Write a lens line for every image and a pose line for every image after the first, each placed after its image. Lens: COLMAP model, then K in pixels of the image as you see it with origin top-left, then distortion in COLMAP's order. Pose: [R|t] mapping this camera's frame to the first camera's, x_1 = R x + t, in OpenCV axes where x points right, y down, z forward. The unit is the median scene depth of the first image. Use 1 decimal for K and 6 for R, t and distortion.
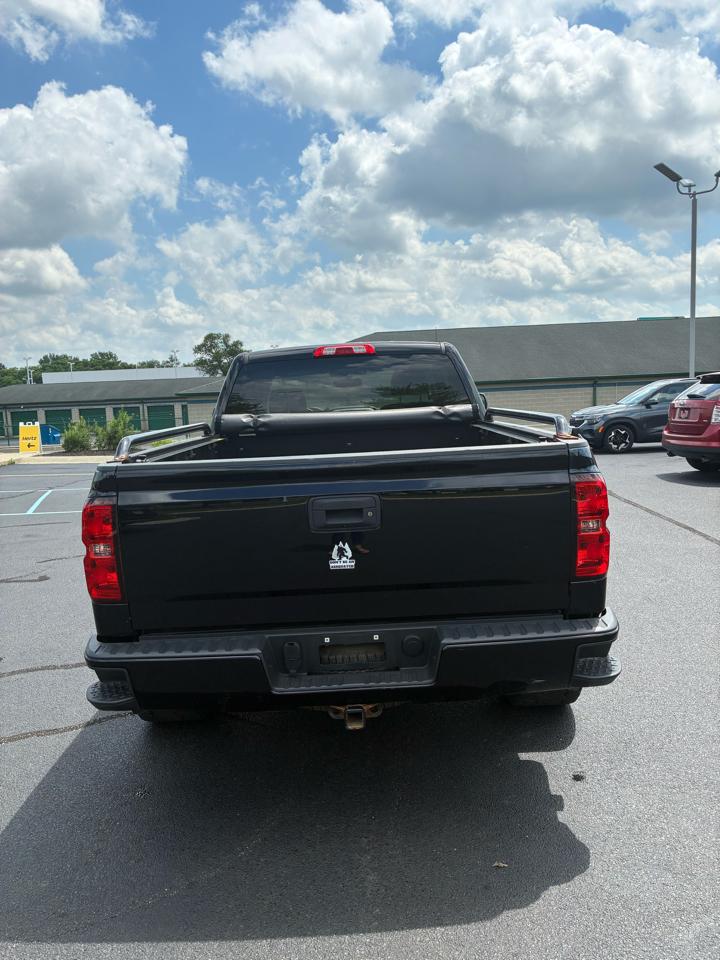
lens RADIAL K [[740.5, 0, 355.3], [0, 740.5, 475.7], [0, 0, 1]] dist [0.041873, -0.058475]
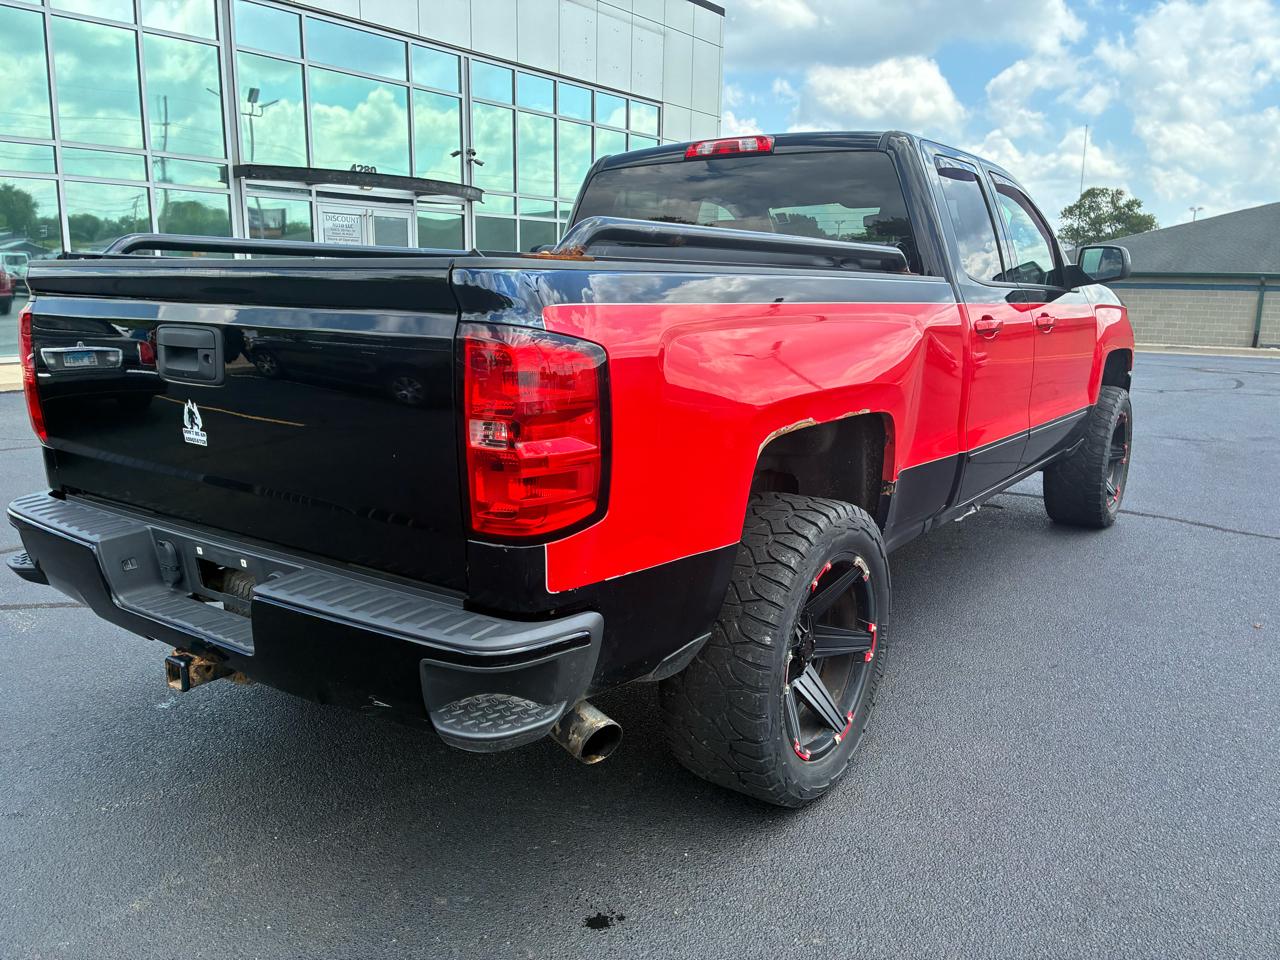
lens RADIAL K [[987.3, 0, 646.0], [0, 987.3, 493.1], [0, 0, 1]] dist [0.041873, -0.058475]
pose [[0.804899, 0.176714, -0.566489, 0.778227], [-0.117289, 0.983174, 0.140047, 0.003210], [0.581705, -0.046281, 0.812082, 0.533401]]
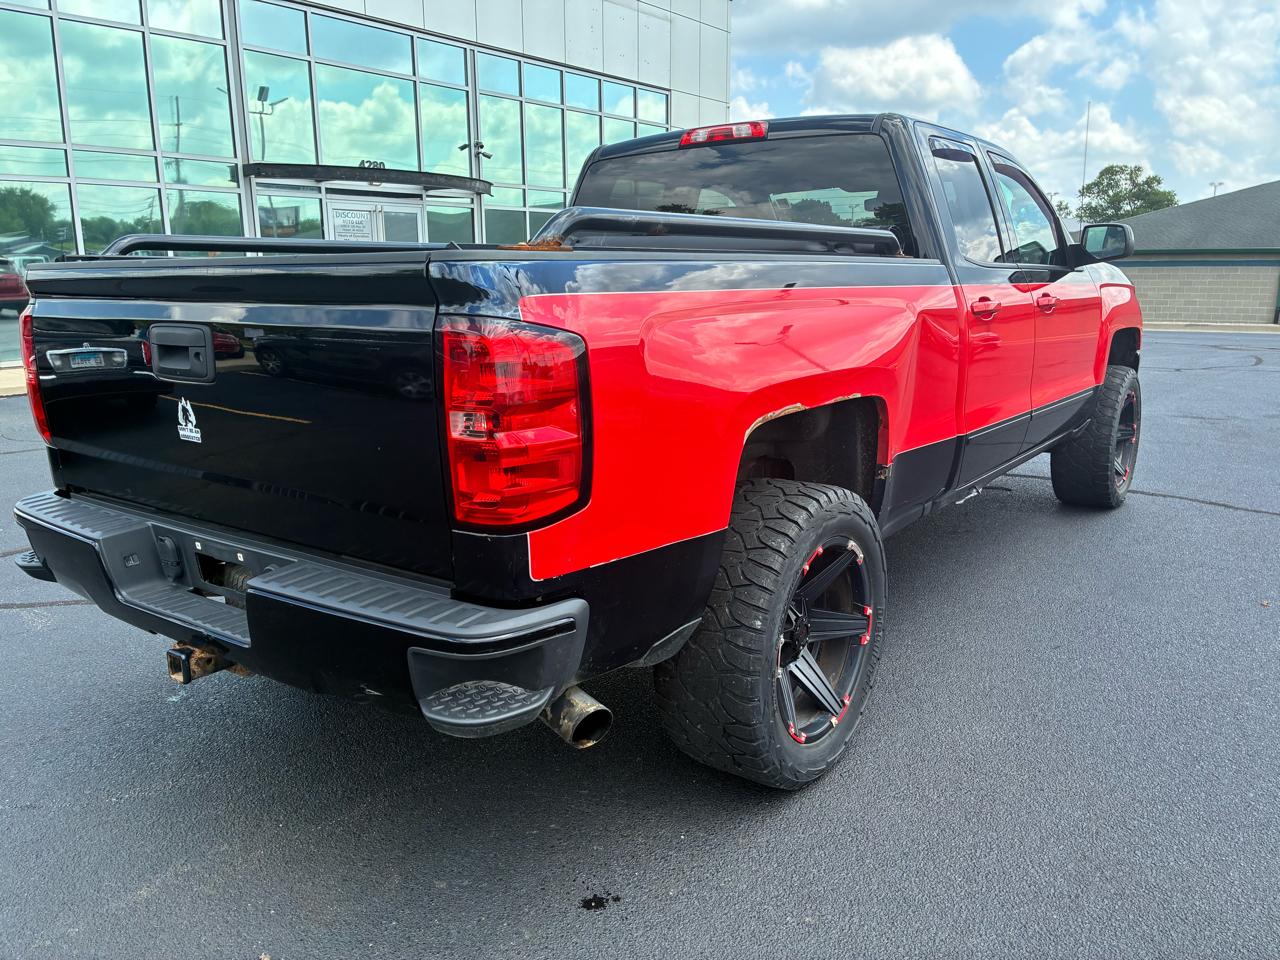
lens RADIAL K [[987.3, 0, 646.2], [0, 987.3, 498.9], [0, 0, 1]] dist [0.041873, -0.058475]
pose [[0.796969, 0.170683, -0.579403, 0.804964], [-0.095987, 0.982843, 0.157499, 0.001405], [0.596344, -0.069906, 0.799679, 0.542882]]
